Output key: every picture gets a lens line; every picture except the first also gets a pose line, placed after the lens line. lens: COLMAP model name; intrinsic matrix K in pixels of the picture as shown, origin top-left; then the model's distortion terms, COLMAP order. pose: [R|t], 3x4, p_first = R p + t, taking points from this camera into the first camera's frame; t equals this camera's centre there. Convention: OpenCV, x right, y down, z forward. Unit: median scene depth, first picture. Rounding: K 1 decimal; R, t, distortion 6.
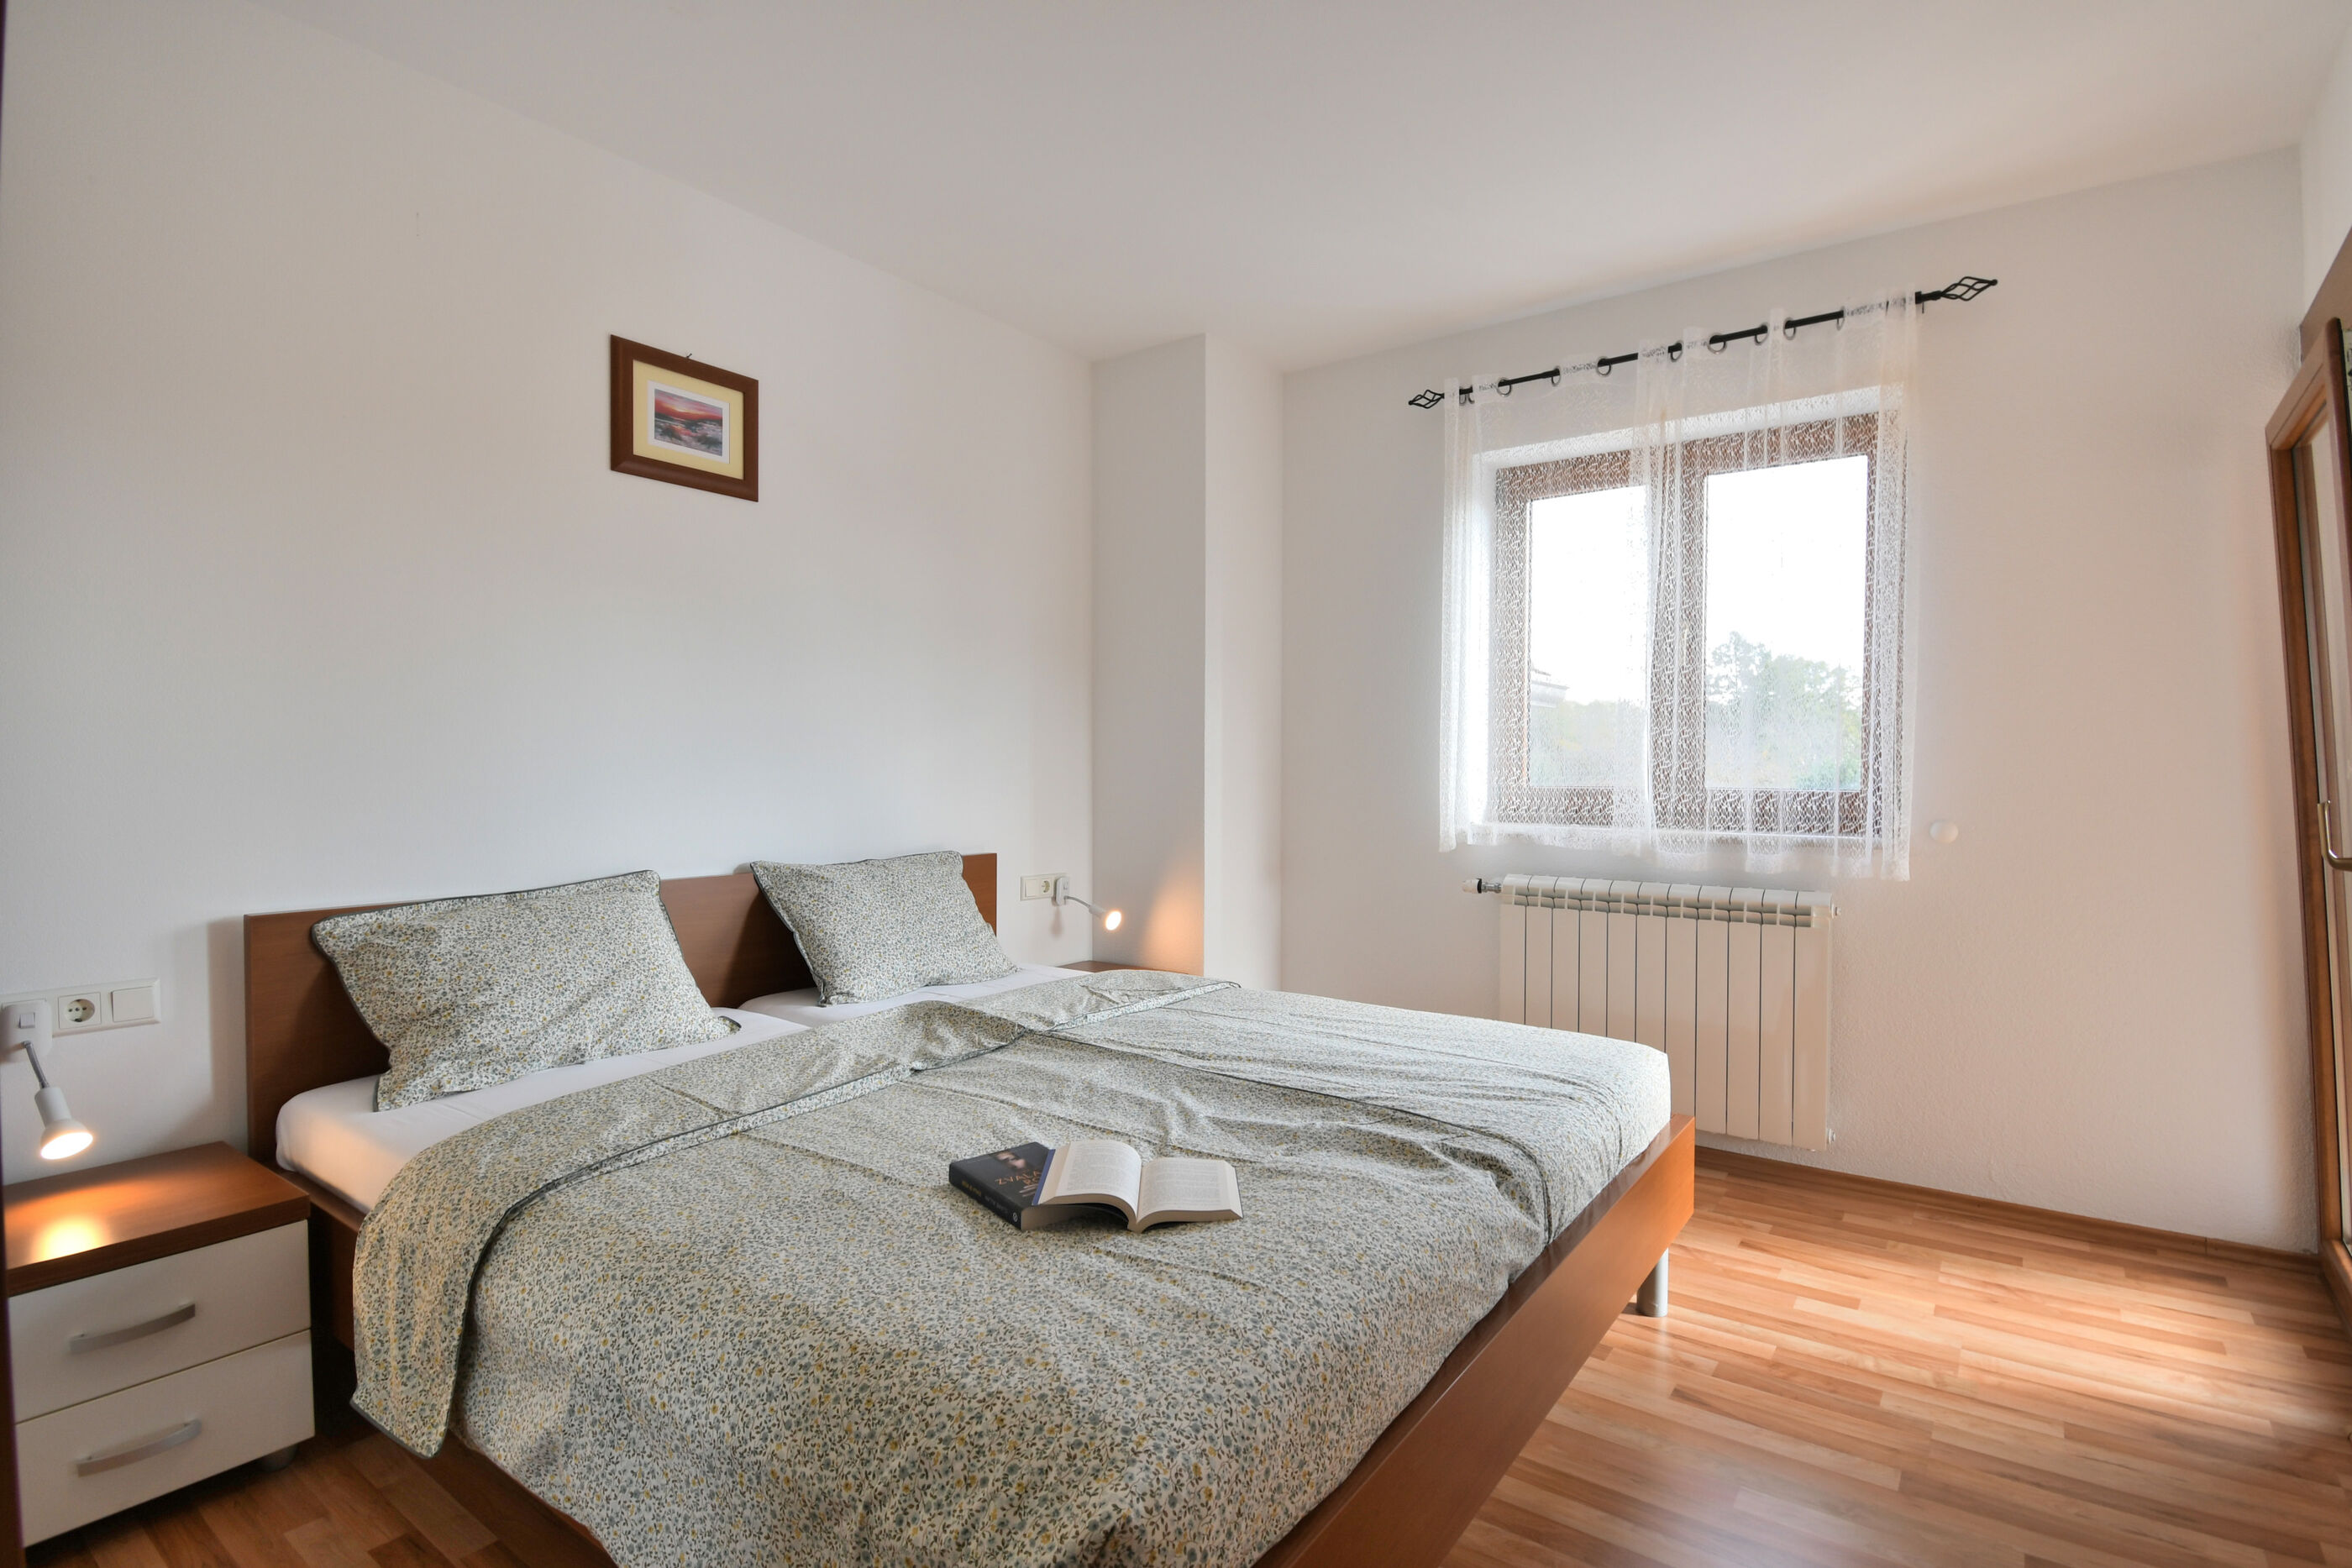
lens RADIAL K [[1144.4, 0, 1186.9], [0, 1144.4, 784.6], [0, 0, 1]] dist [0.002549, -0.012886]
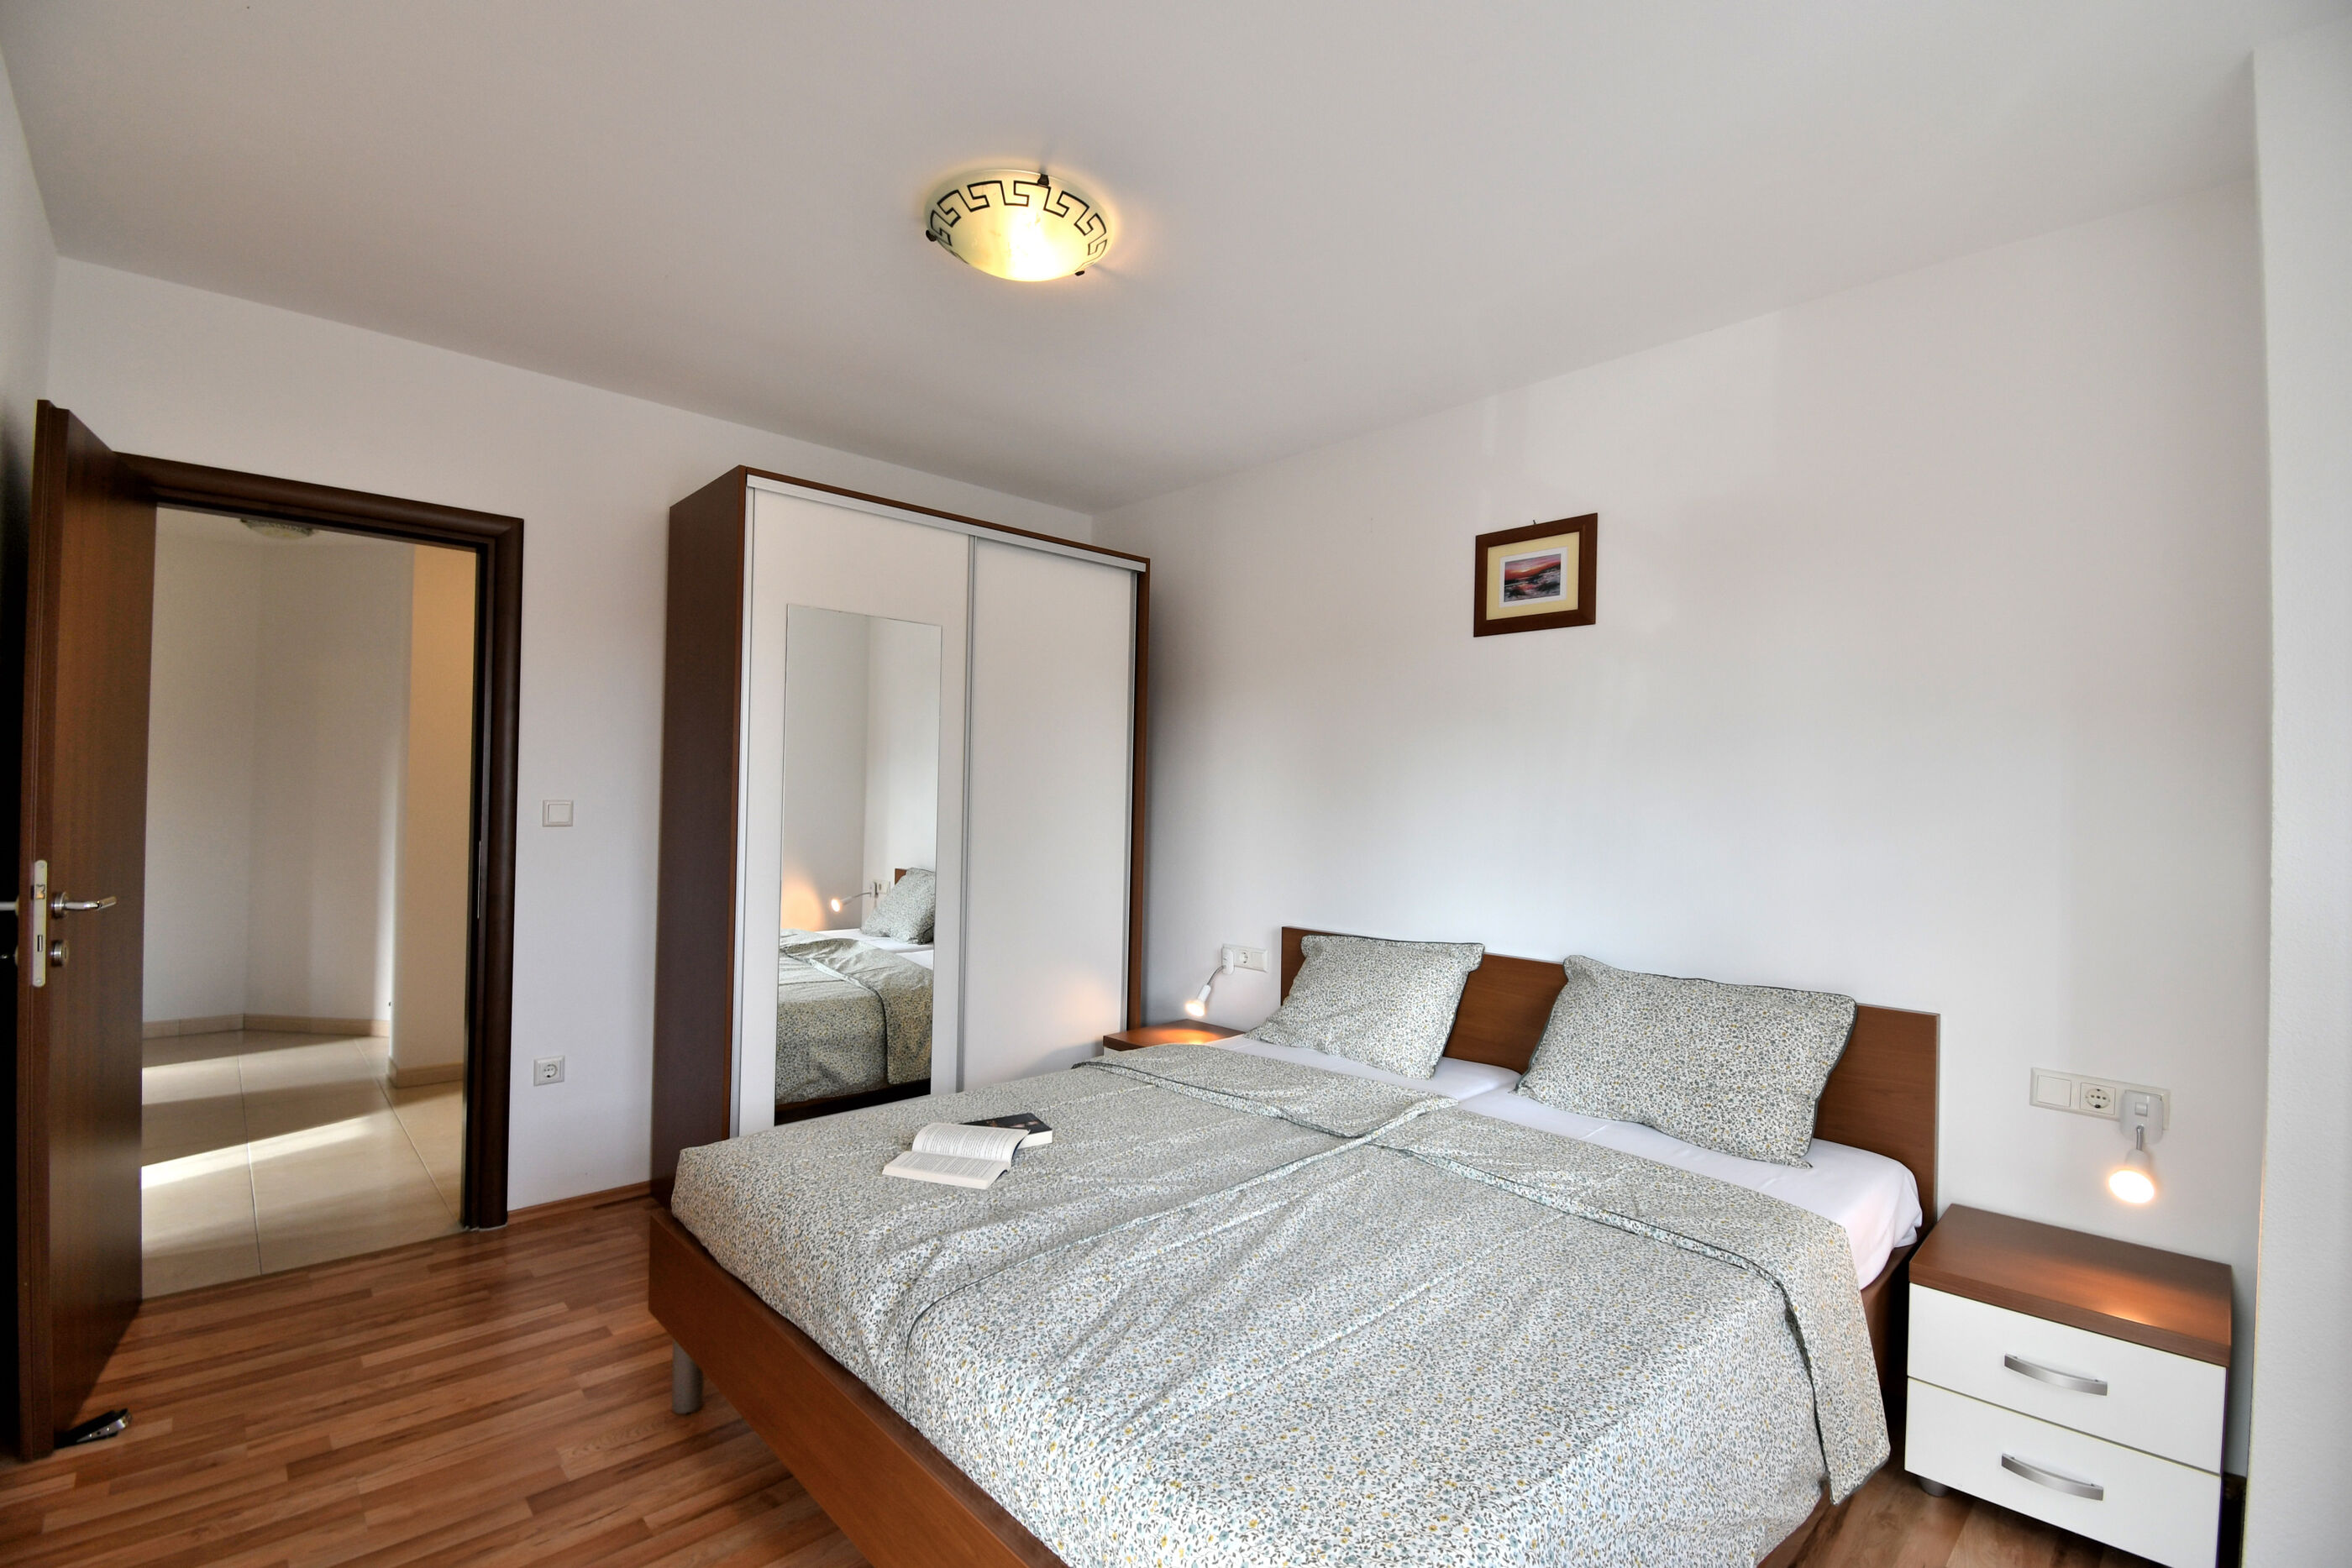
lens RADIAL K [[1028.2, 0, 1176.0], [0, 1028.2, 784.0], [0, 0, 1]] dist [0.020754, -0.026683]
pose [[-0.187351, -0.021749, -0.982052, 0.716120], [-0.038495, 0.999149, -0.014784, -0.072087], [0.981538, 0.035034, -0.188029, 0.872132]]
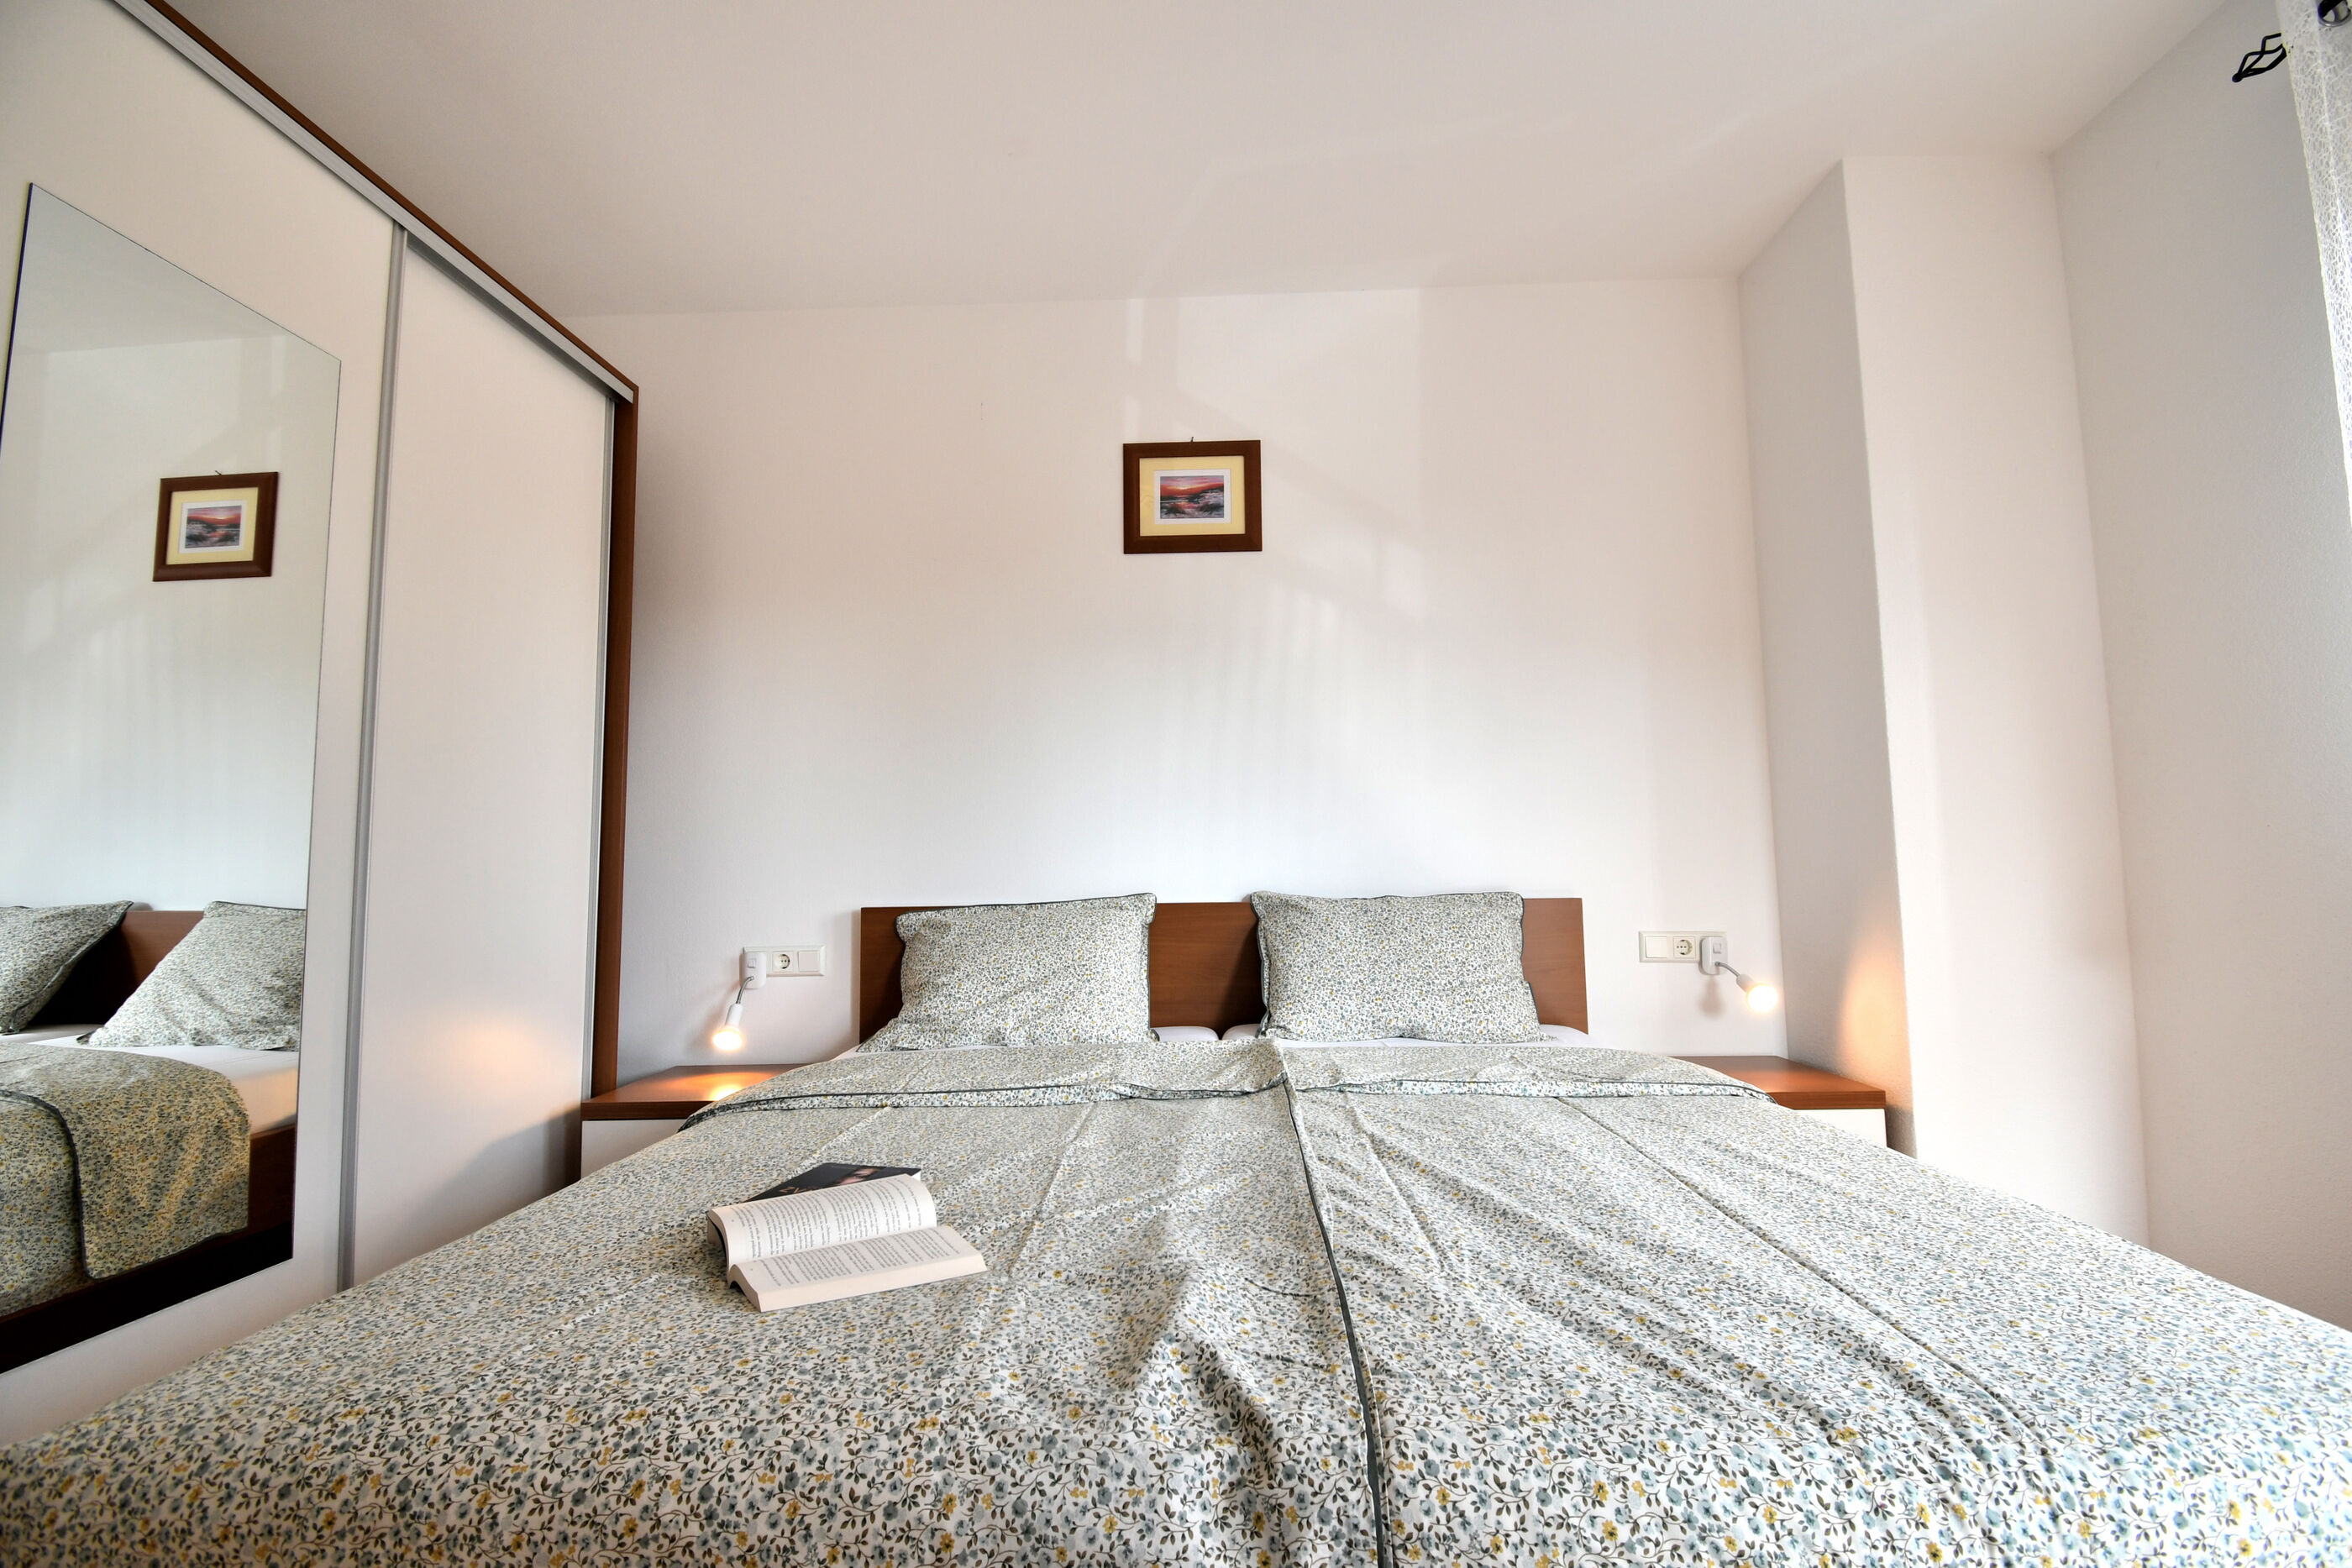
lens RADIAL K [[1031.8, 0, 1178.4], [0, 1031.8, 787.1], [0, 0, 1]] dist [0.020280, -0.025536]
pose [[0.556228, -0.079899, -0.827180, 0.388751], [0.000676, 0.995410, -0.095695, 0.067716], [0.831029, 0.052669, 0.553730, 0.454948]]
